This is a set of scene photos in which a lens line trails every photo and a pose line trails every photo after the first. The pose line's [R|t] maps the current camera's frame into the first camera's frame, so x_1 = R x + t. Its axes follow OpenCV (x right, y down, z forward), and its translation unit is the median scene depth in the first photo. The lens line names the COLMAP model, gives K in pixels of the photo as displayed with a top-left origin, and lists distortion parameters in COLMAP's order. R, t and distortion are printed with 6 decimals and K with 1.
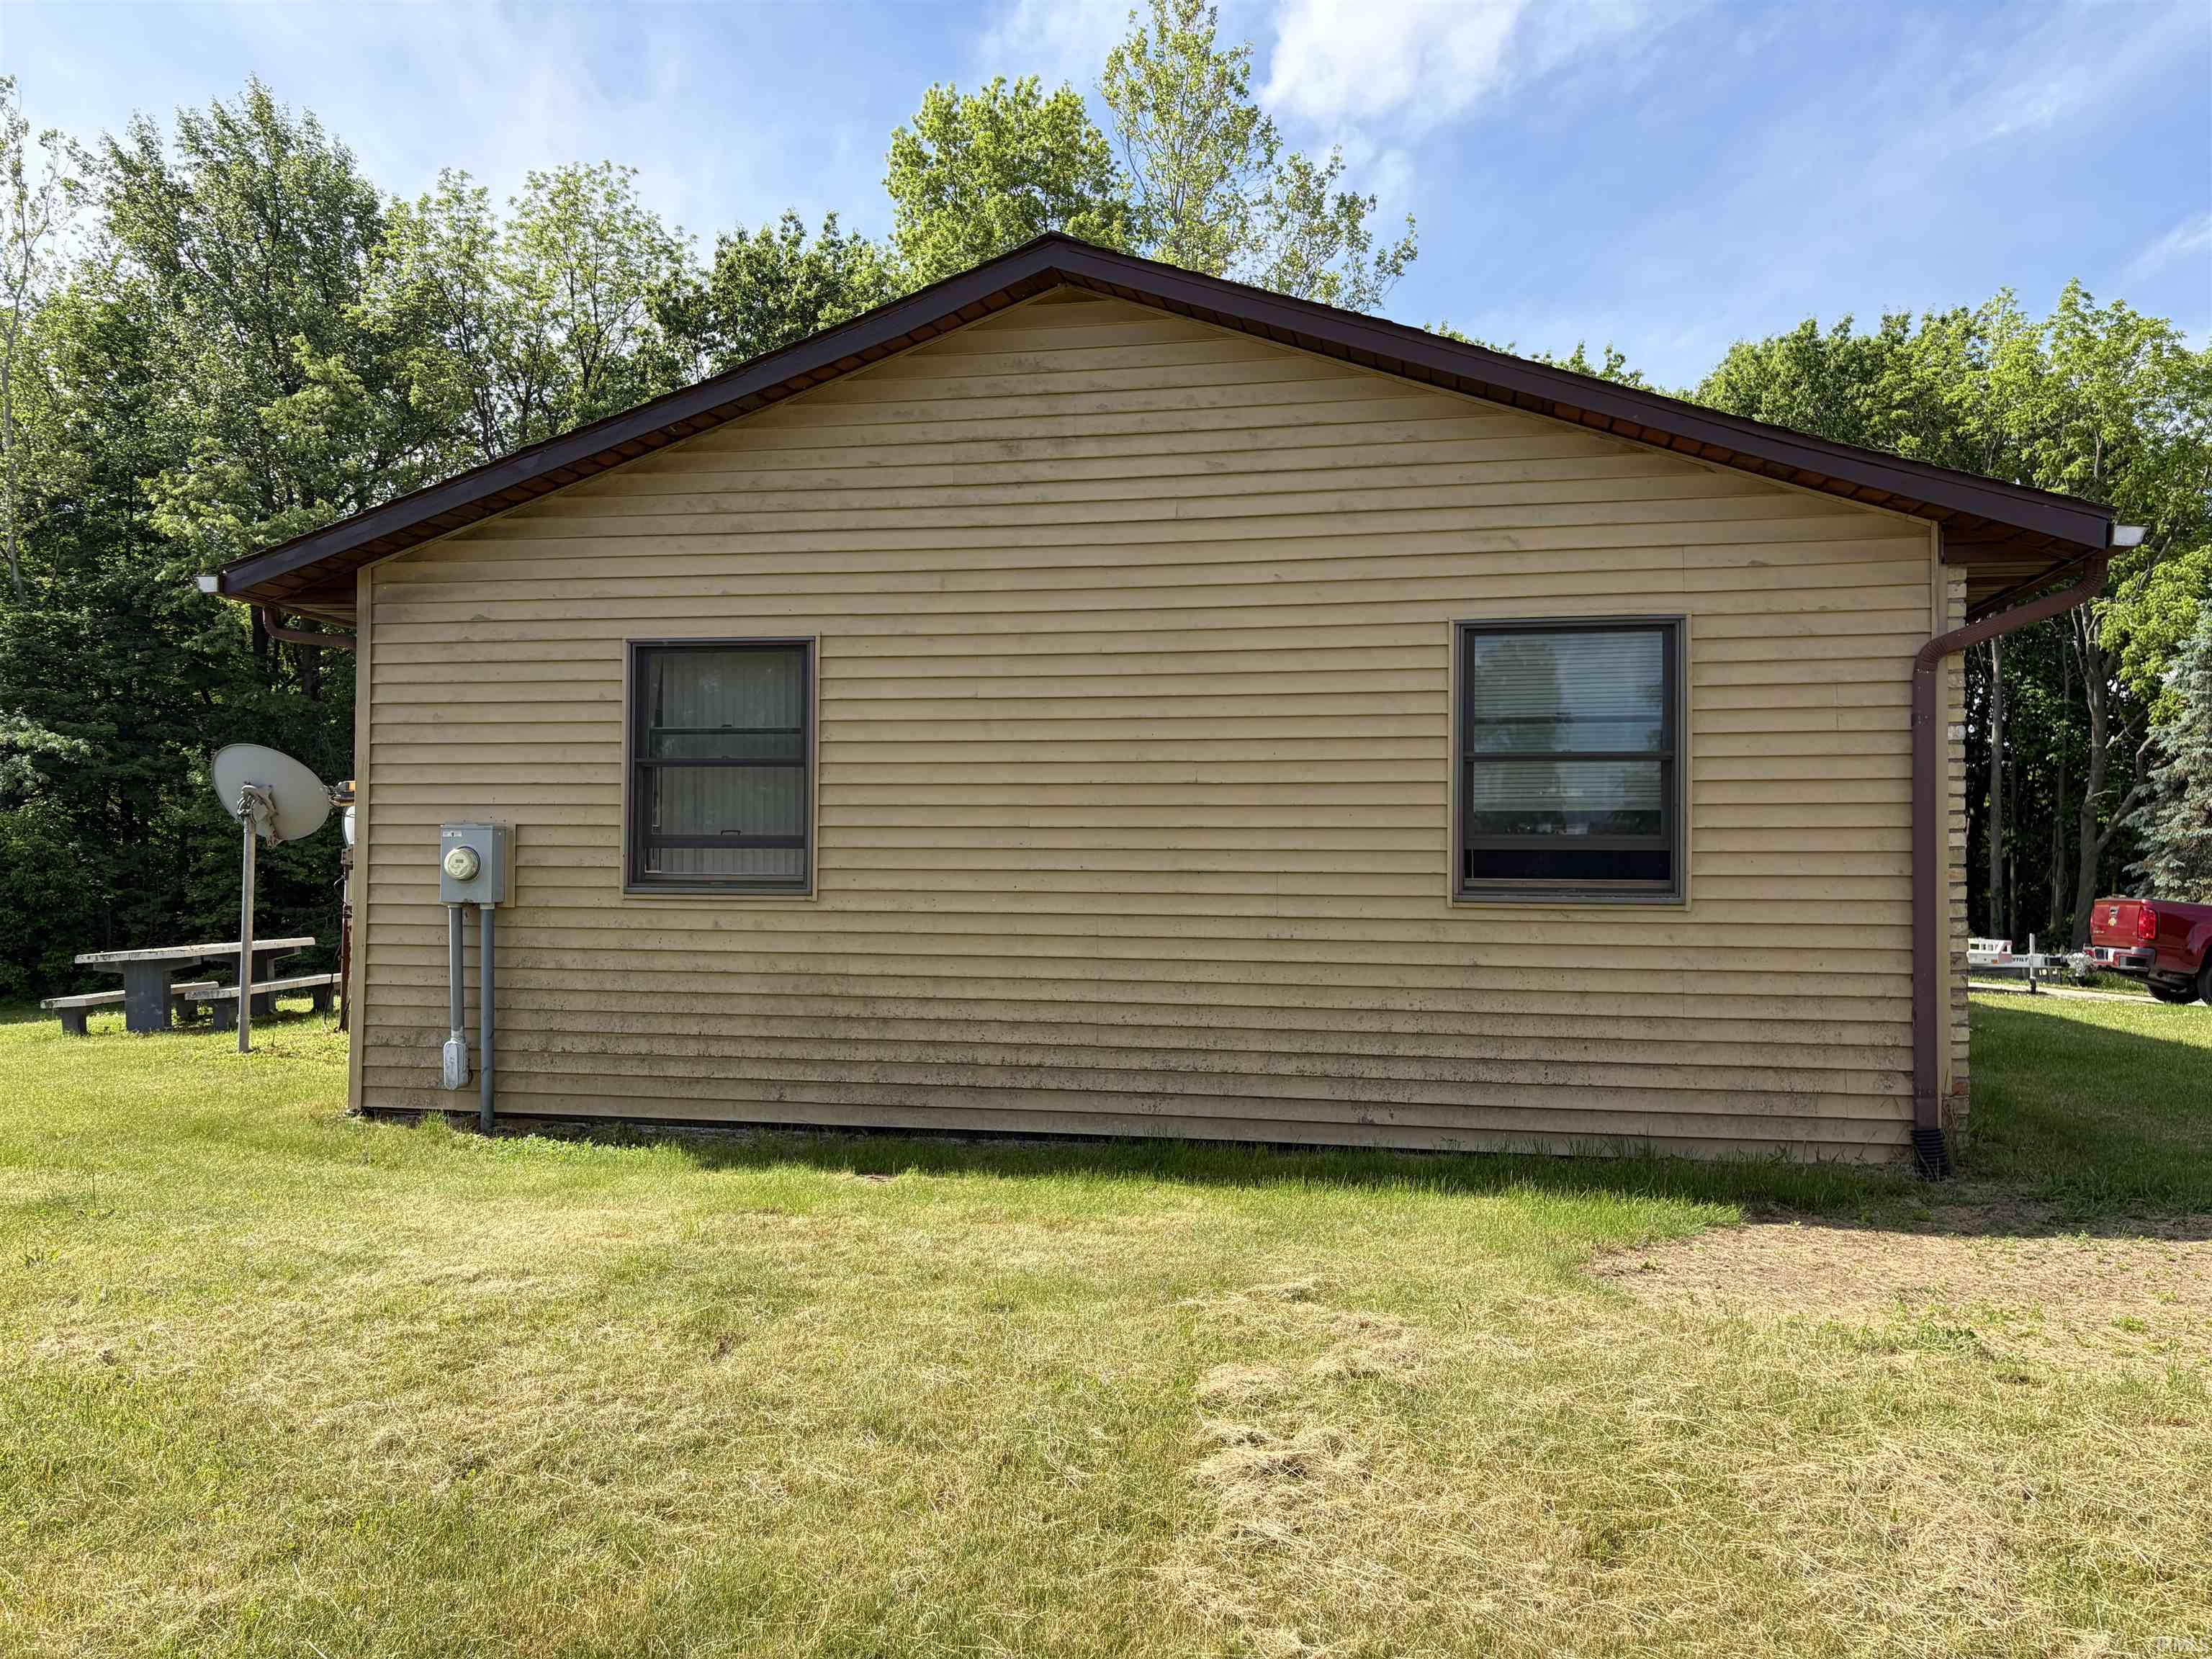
lens RADIAL K [[1669.9, 0, 1106.0], [0, 1669.9, 829.5], [0, 0, 1]] dist [0.060821, -0.060417]
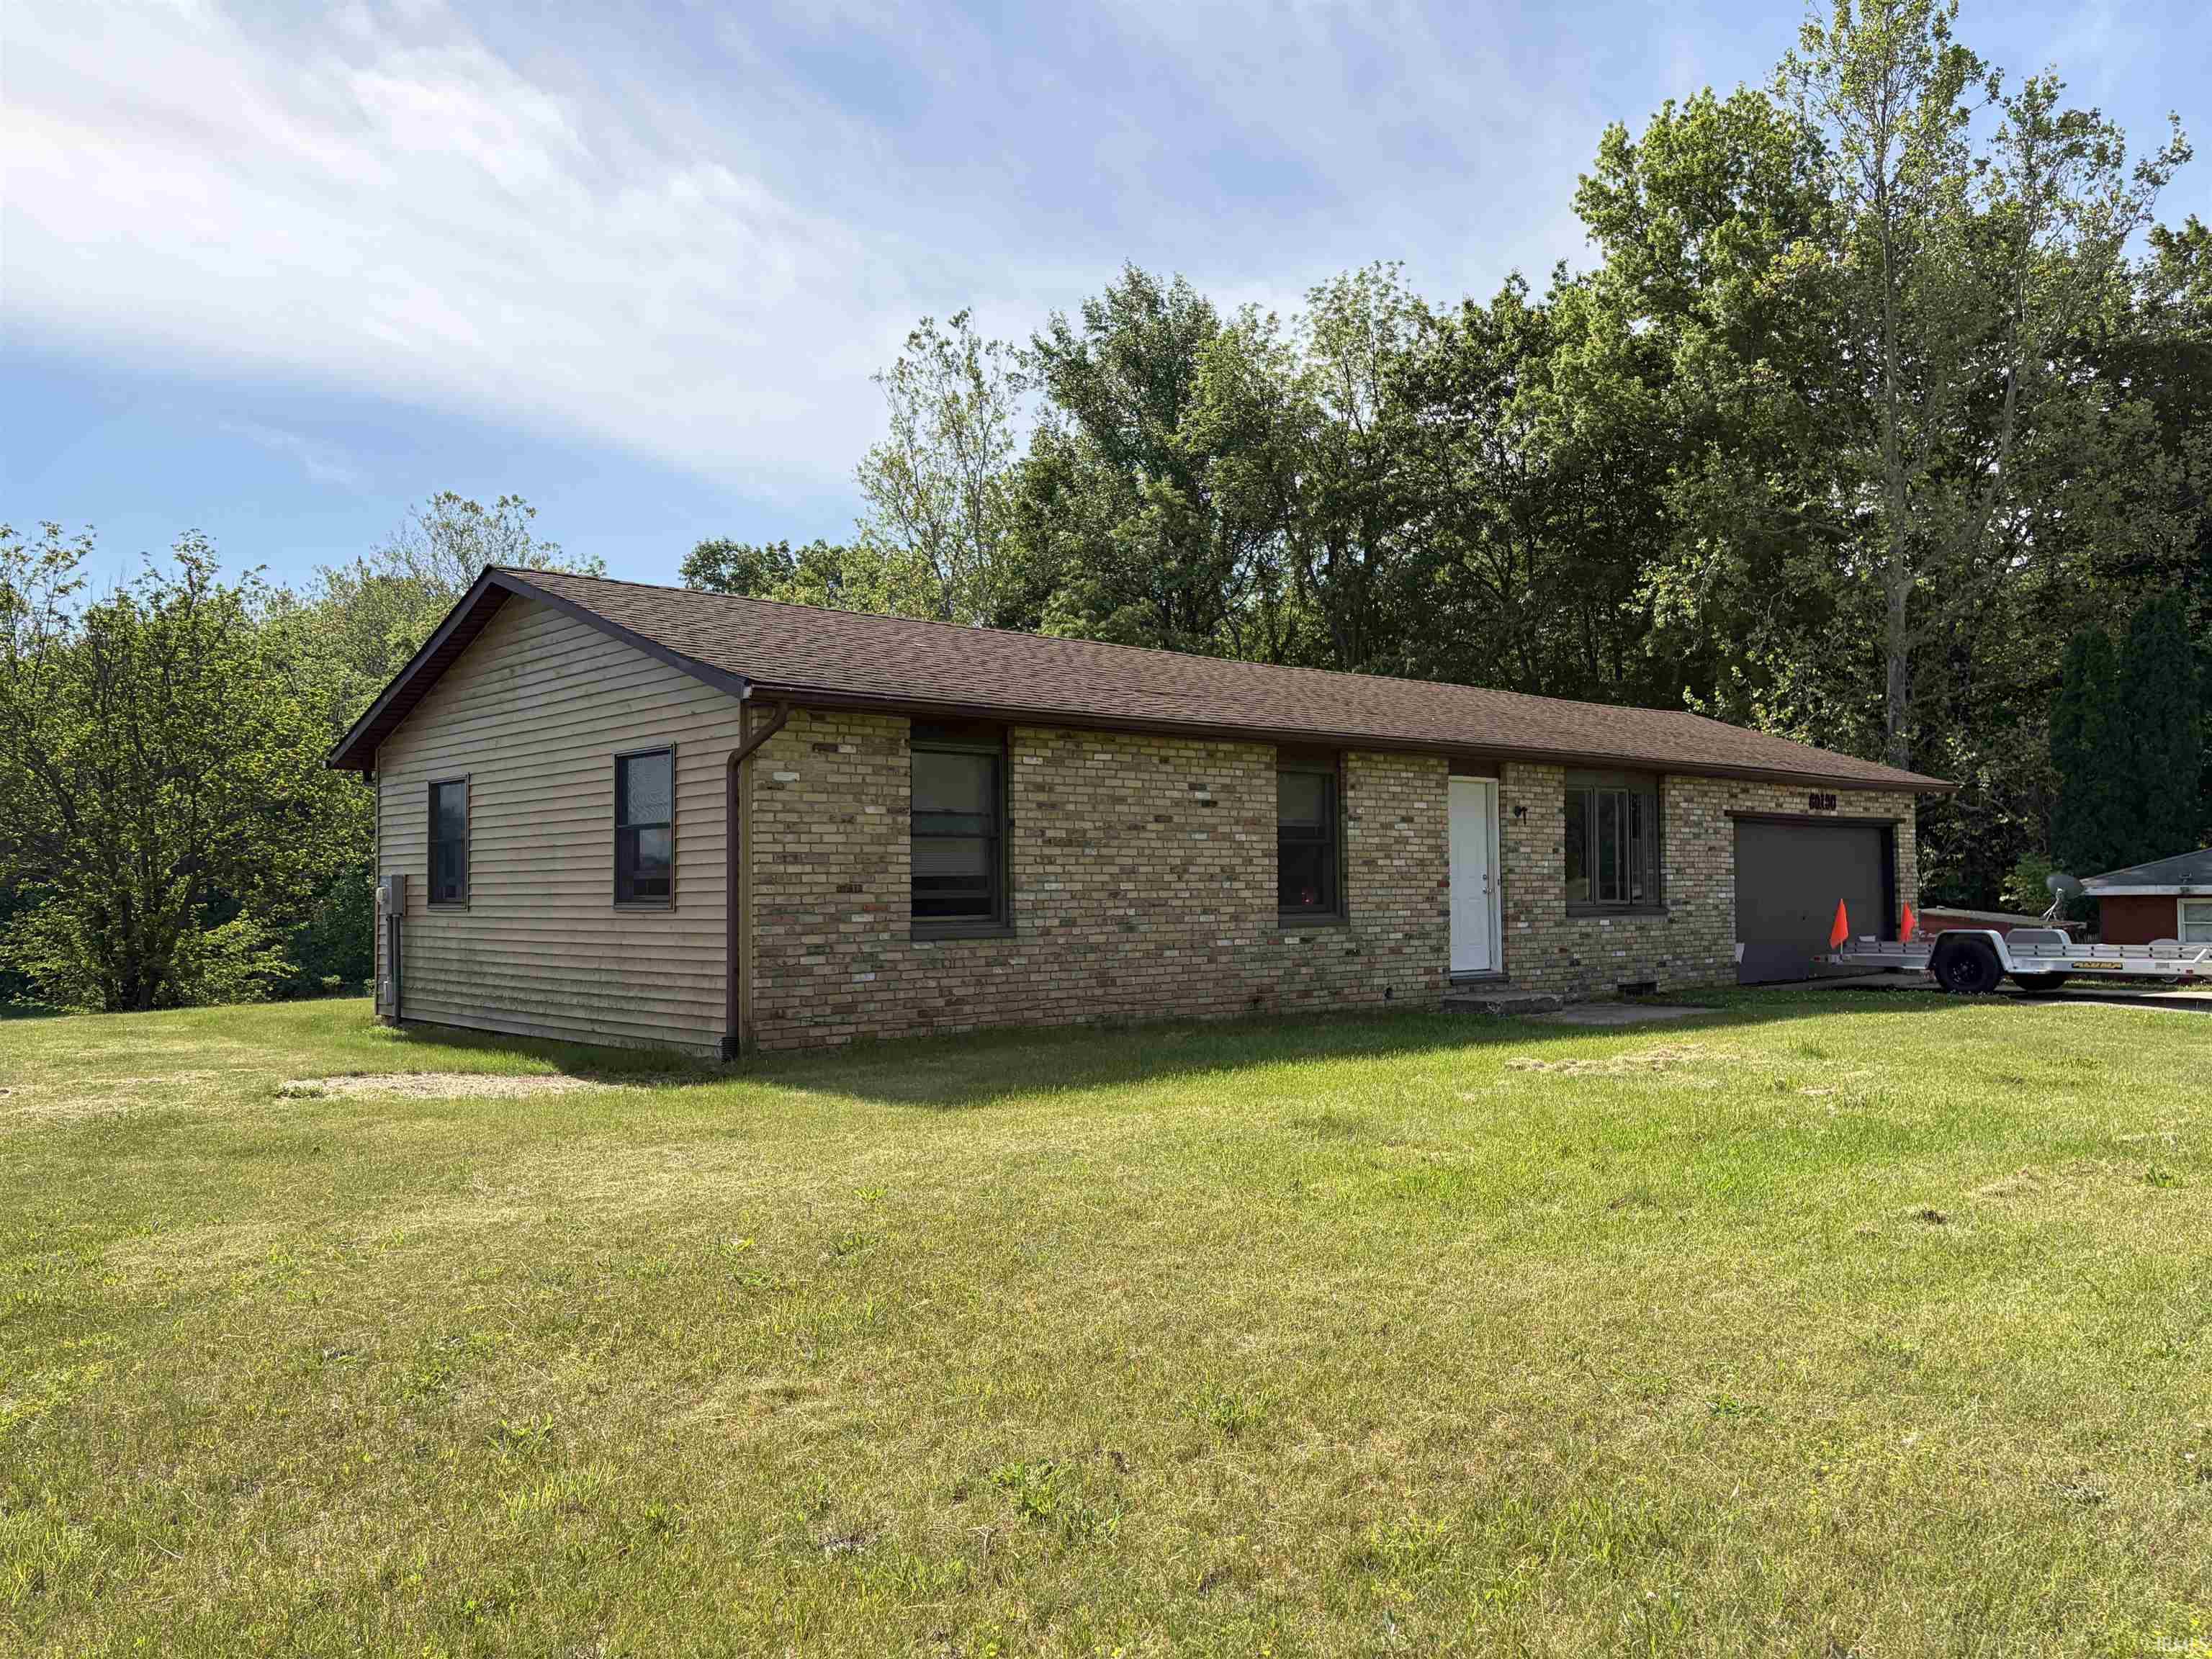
lens RADIAL K [[1669.9, 0, 1106.0], [0, 1669.9, 829.5], [0, 0, 1]] dist [0.060821, -0.060417]
pose [[0.808743, -0.036691, -0.587017, 0.214371], [0.030637, 0.999325, -0.020253, 0.001350], [0.587364, -0.001605, 0.809322, -0.018770]]
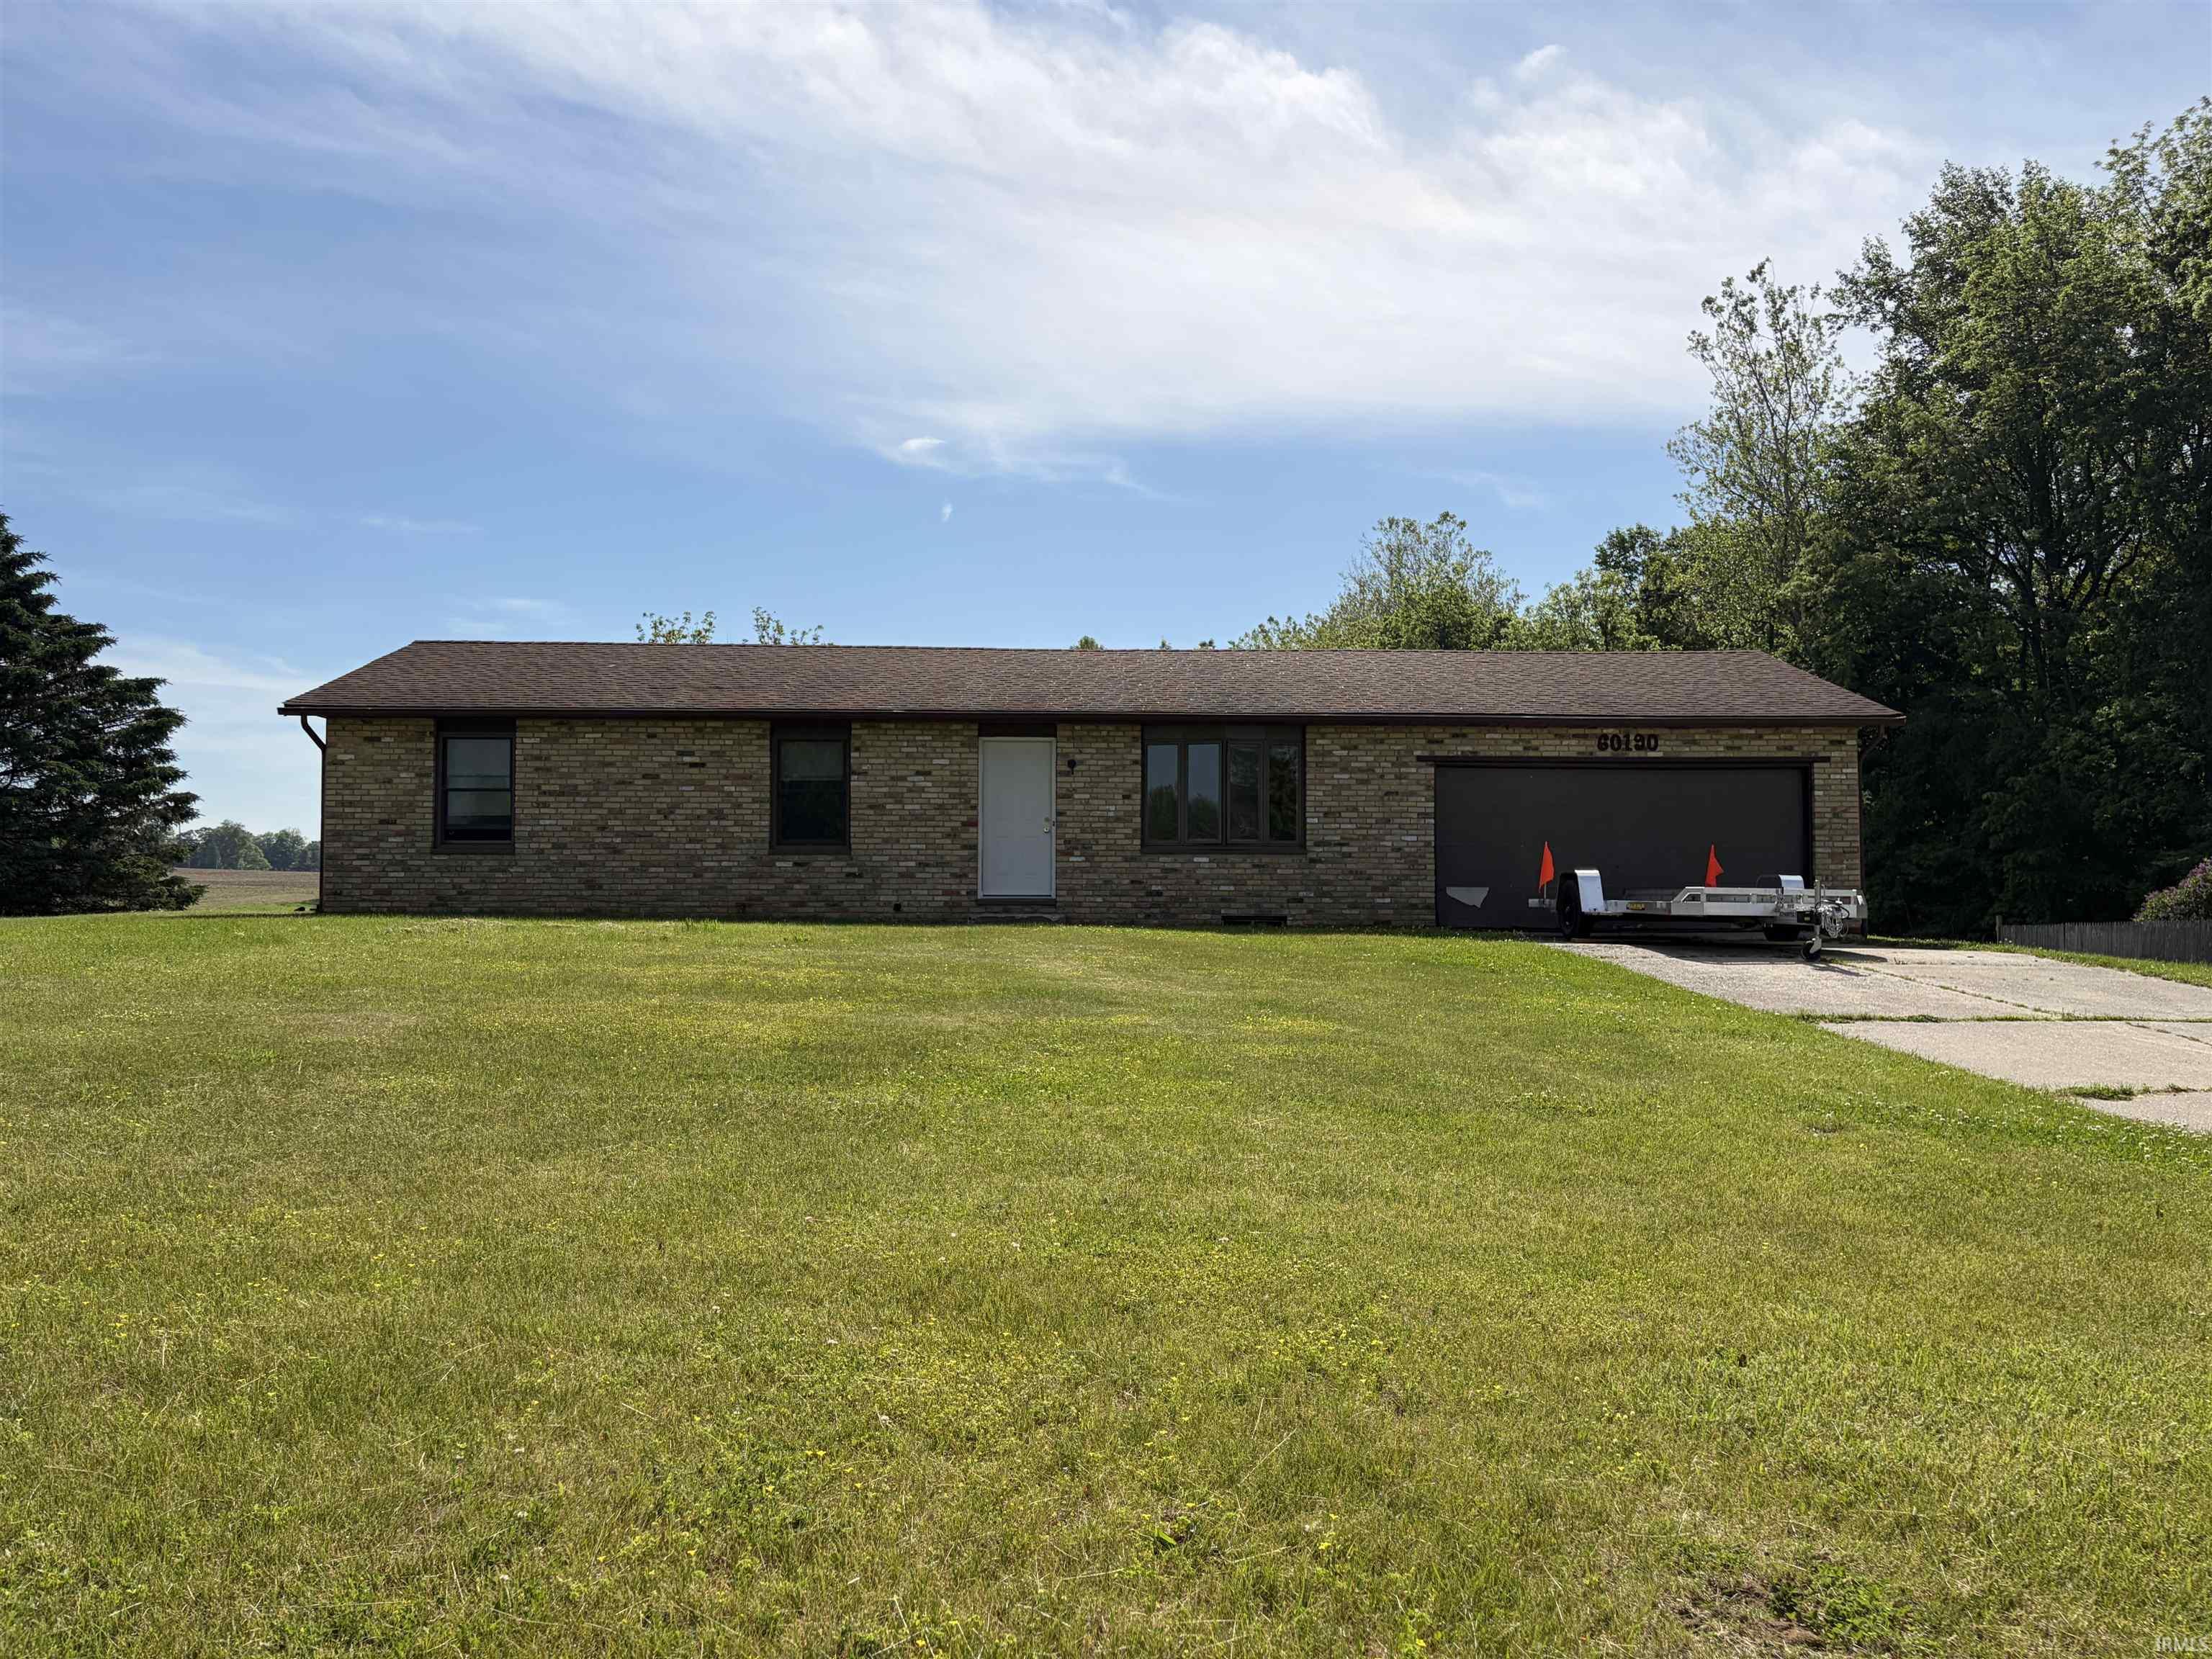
lens RADIAL K [[1669.9, 0, 1106.0], [0, 1669.9, 829.5], [0, 0, 1]] dist [0.060821, -0.060417]
pose [[0.253669, -0.041954, -0.966381, 0.447051], [0.024726, 0.999014, -0.036880, 0.021945], [0.966975, -0.014539, 0.254456, 0.187232]]
